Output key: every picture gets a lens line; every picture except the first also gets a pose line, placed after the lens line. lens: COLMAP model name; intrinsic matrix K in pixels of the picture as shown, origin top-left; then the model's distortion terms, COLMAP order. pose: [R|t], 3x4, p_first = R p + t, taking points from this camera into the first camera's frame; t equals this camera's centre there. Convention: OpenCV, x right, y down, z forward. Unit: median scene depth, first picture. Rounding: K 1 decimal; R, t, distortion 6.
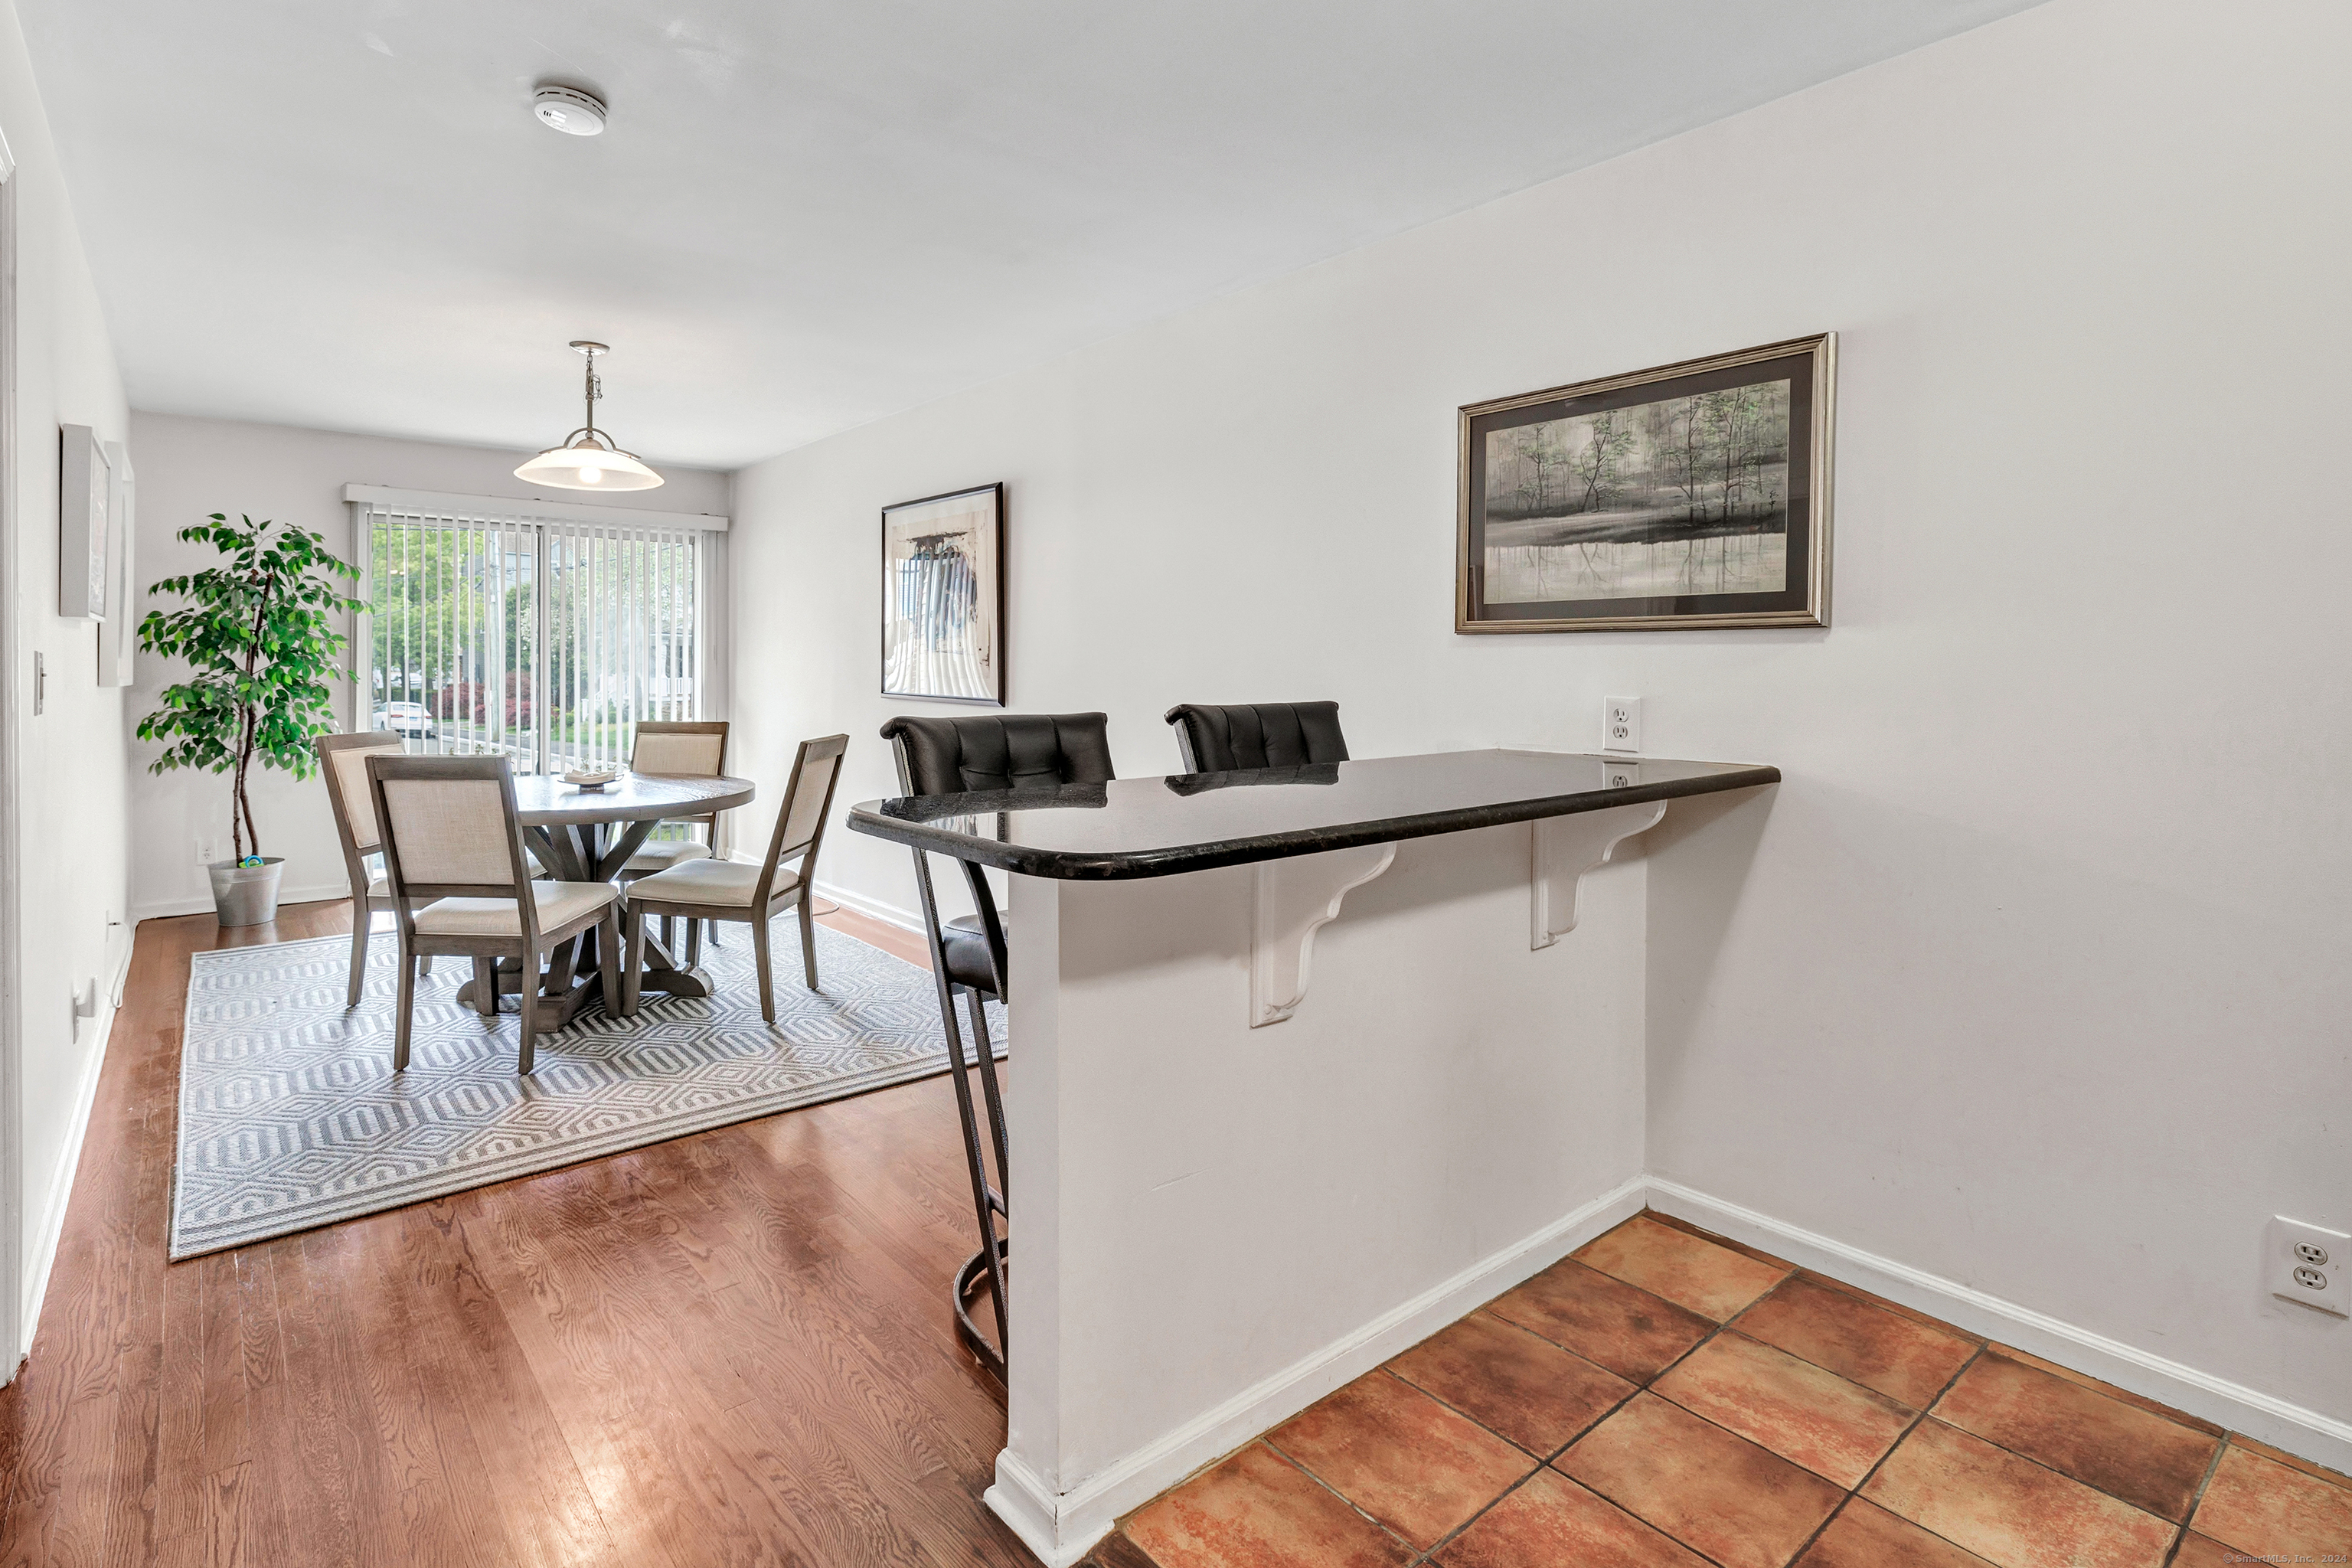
lens RADIAL K [[1185.1, 0, 1093.8], [0, 1185.1, 685.4], [0, 0, 1]] dist [0.001018, -0.000333]
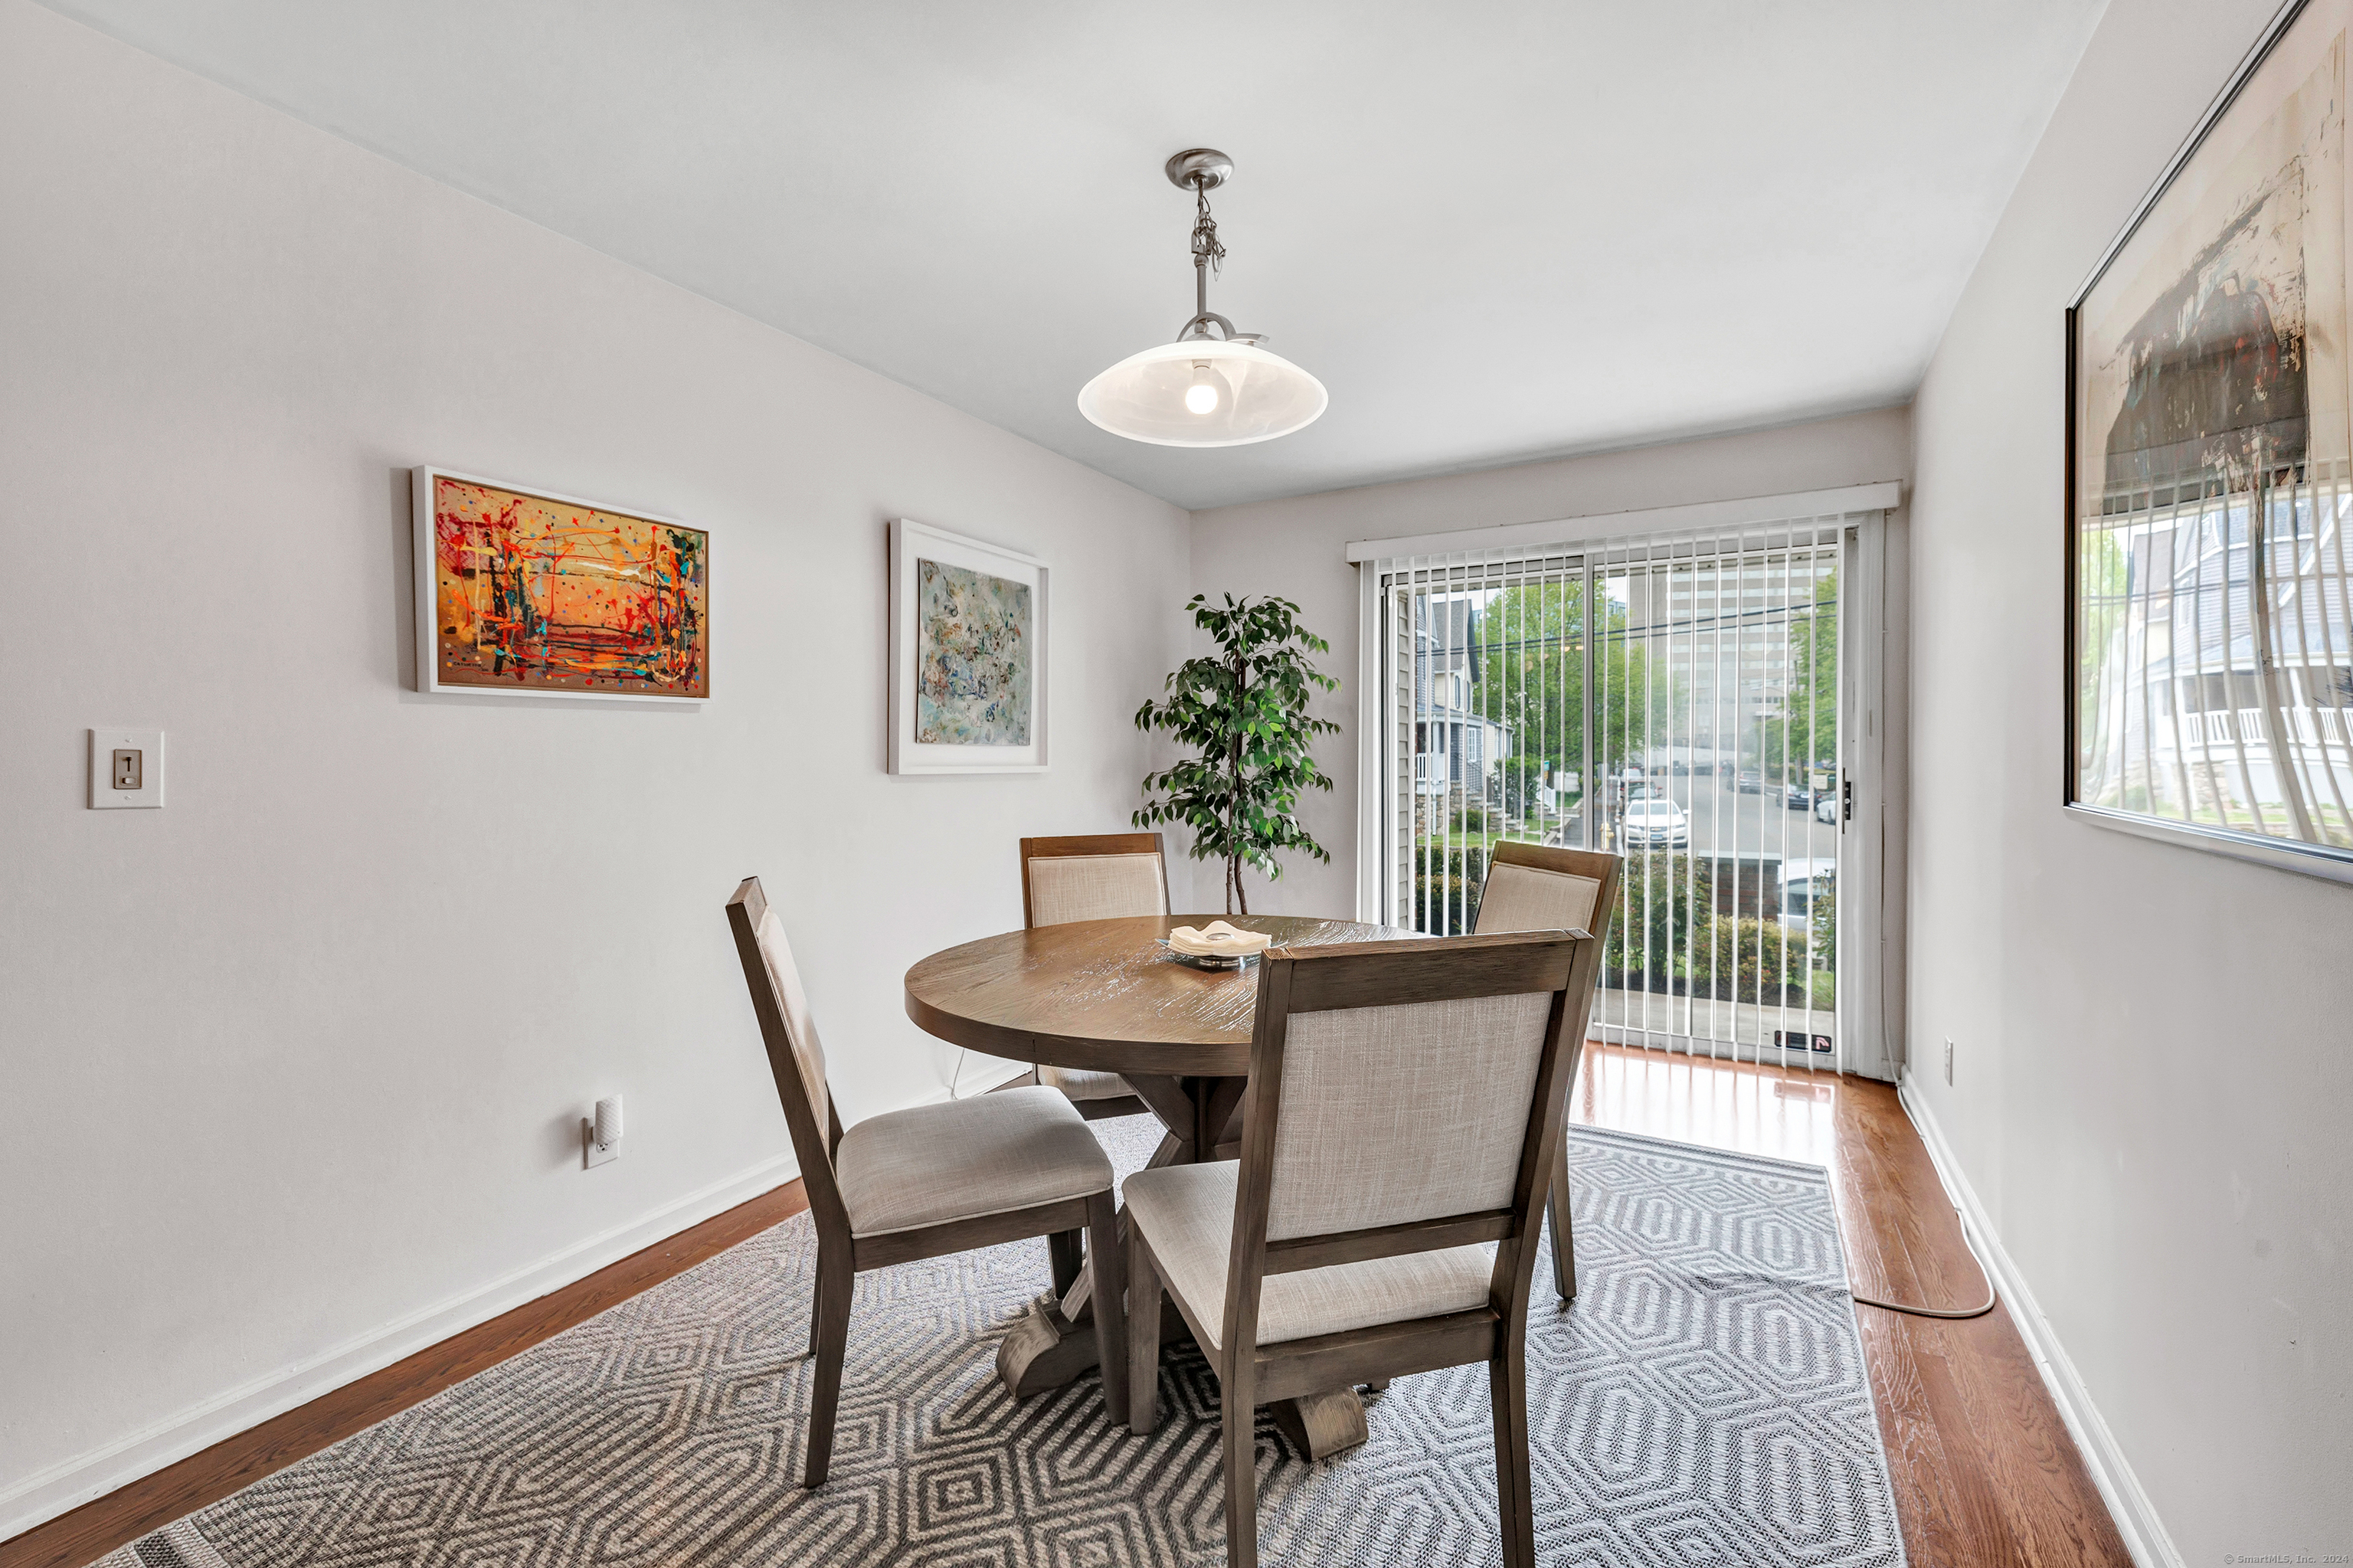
lens RADIAL K [[1005.1, 0, 1165.9], [0, 1005.1, 769.0], [0, 0, 1]] dist [-0.001265, 0.000971]
pose [[0.381997, -0.002009, -0.924161, 0.004280], [-0.010344, 0.999926, -0.006450, 0.001494], [0.924106, 0.012023, 0.381948, 0.661552]]
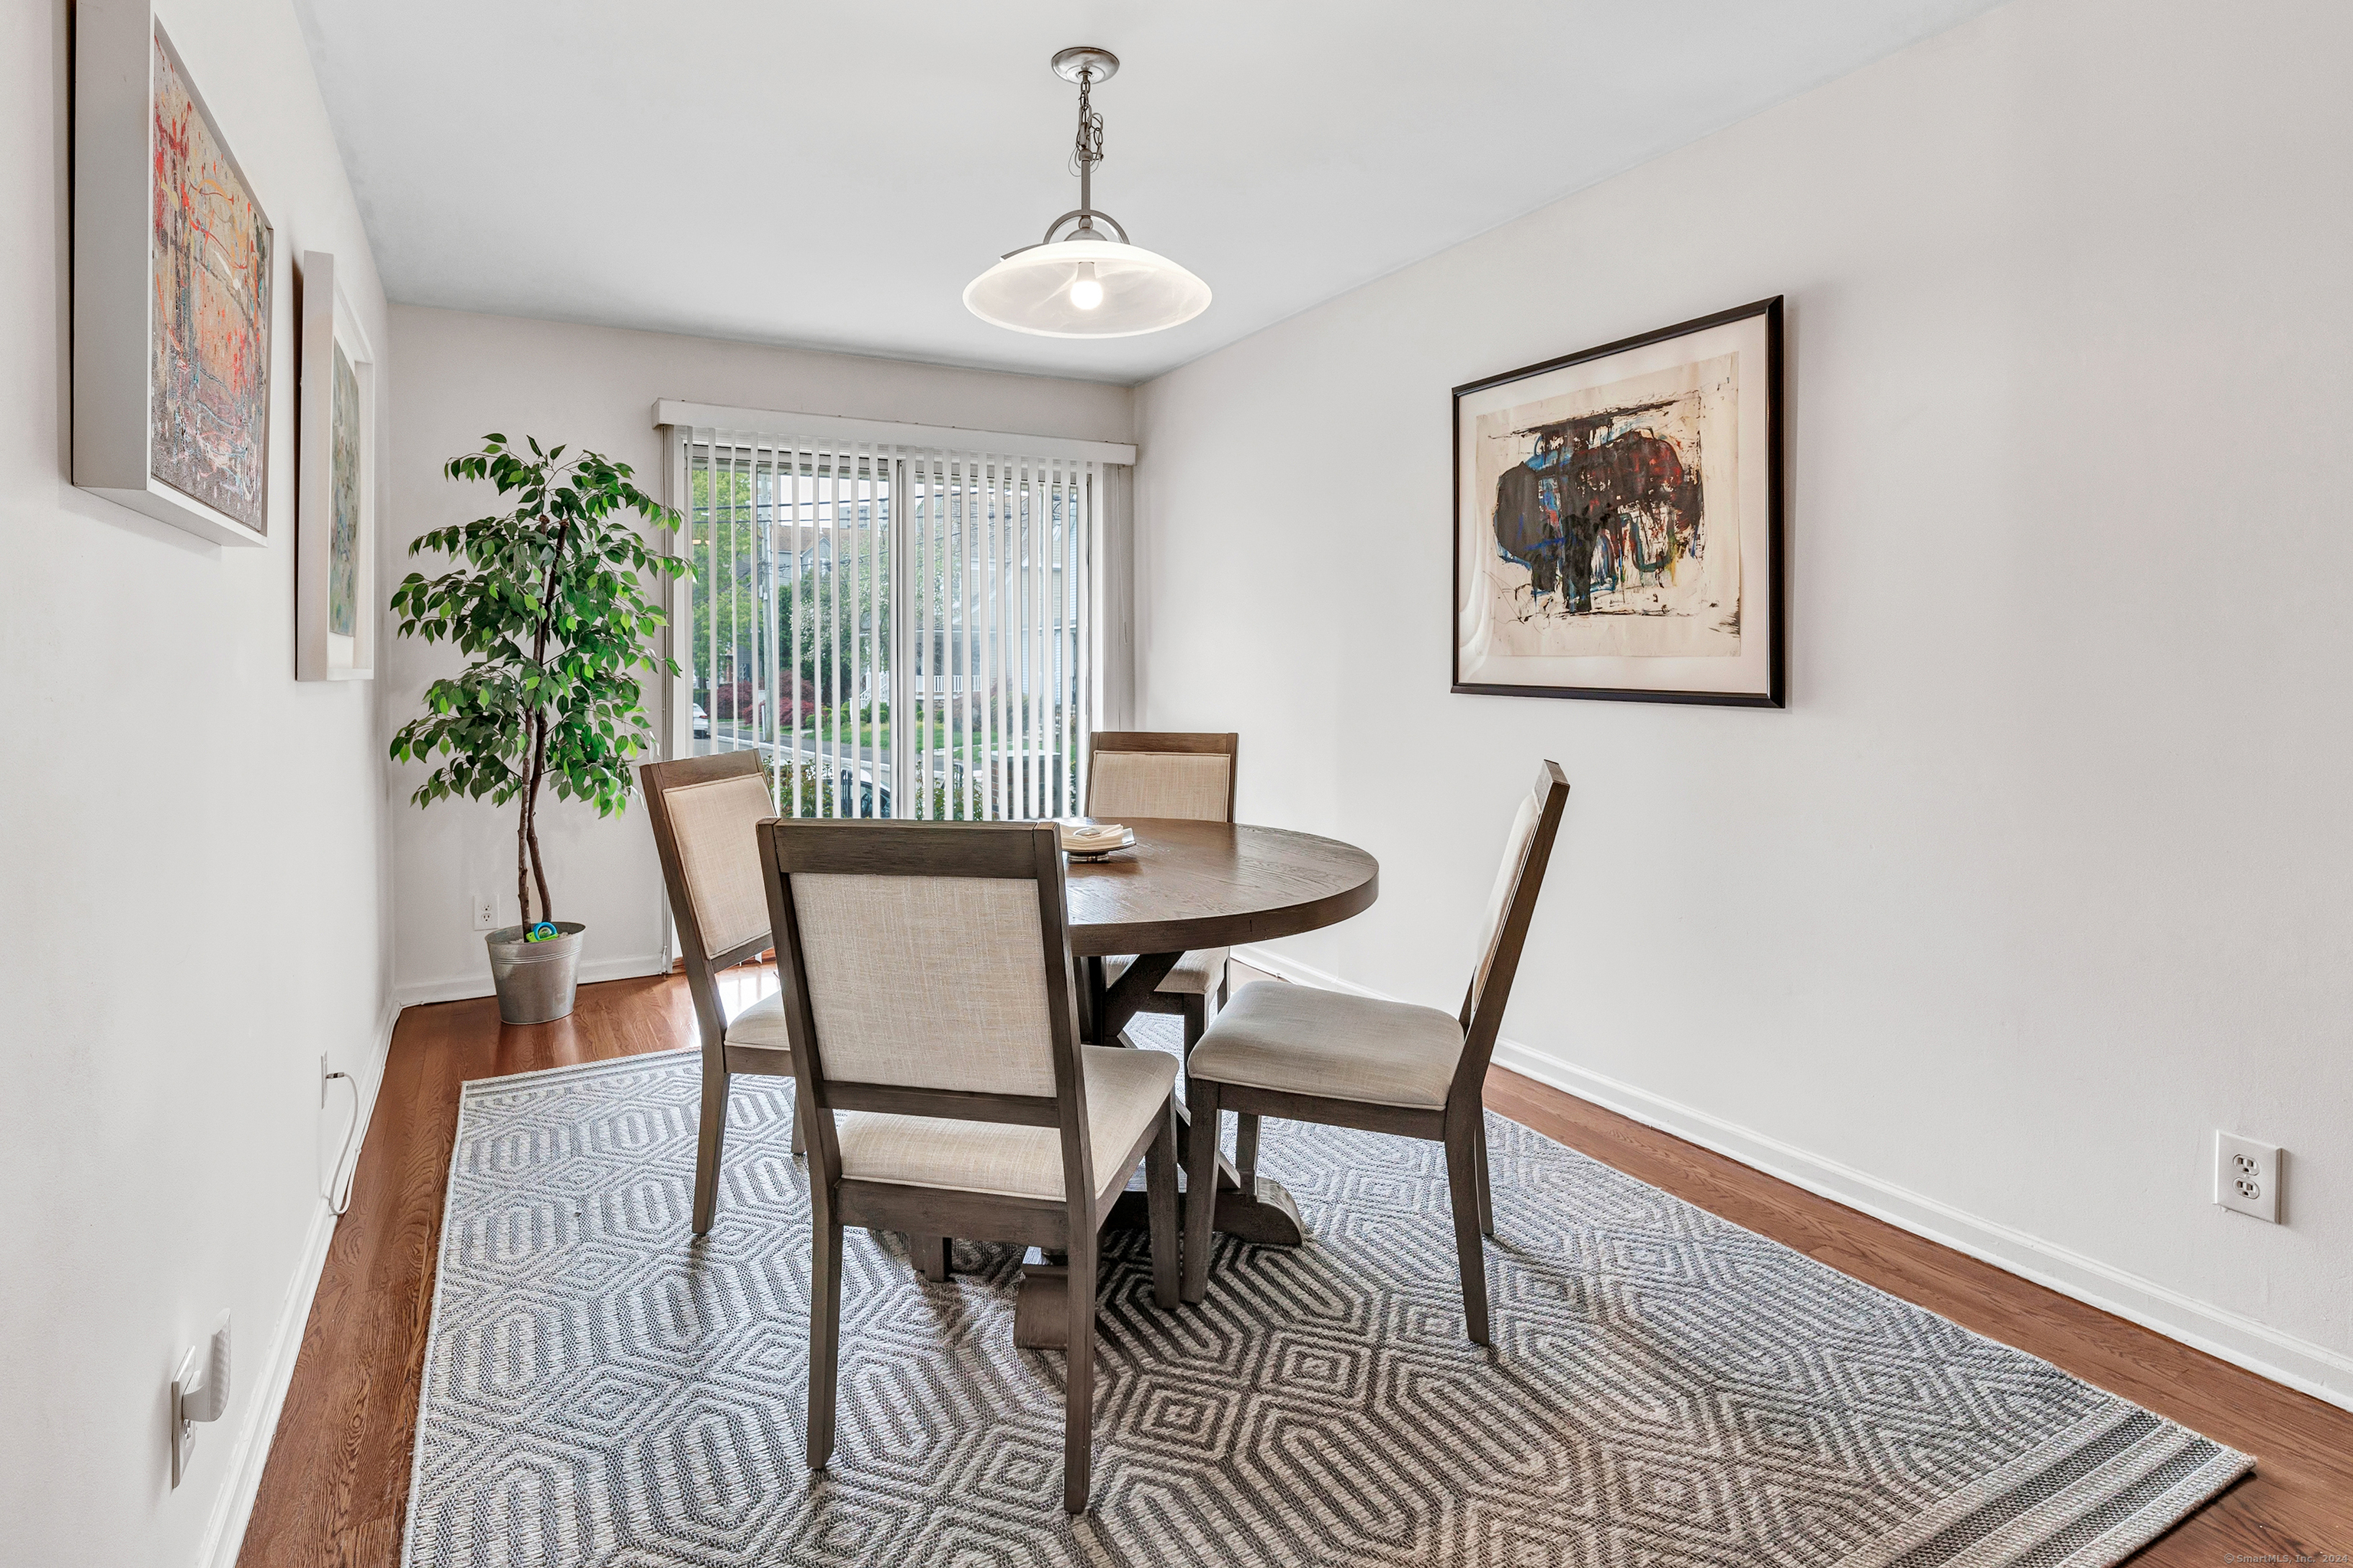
lens RADIAL K [[1185.7, 0, 1115.5], [0, 1185.7, 678.0], [0, 0, 1]] dist [0.001018, -0.000333]
pose [[0.985750, -0.007942, -0.168027, -0.262341], [0.007391, 0.999965, -0.003903, 0.003694], [0.168052, 0.002606, 0.985775, 0.372530]]
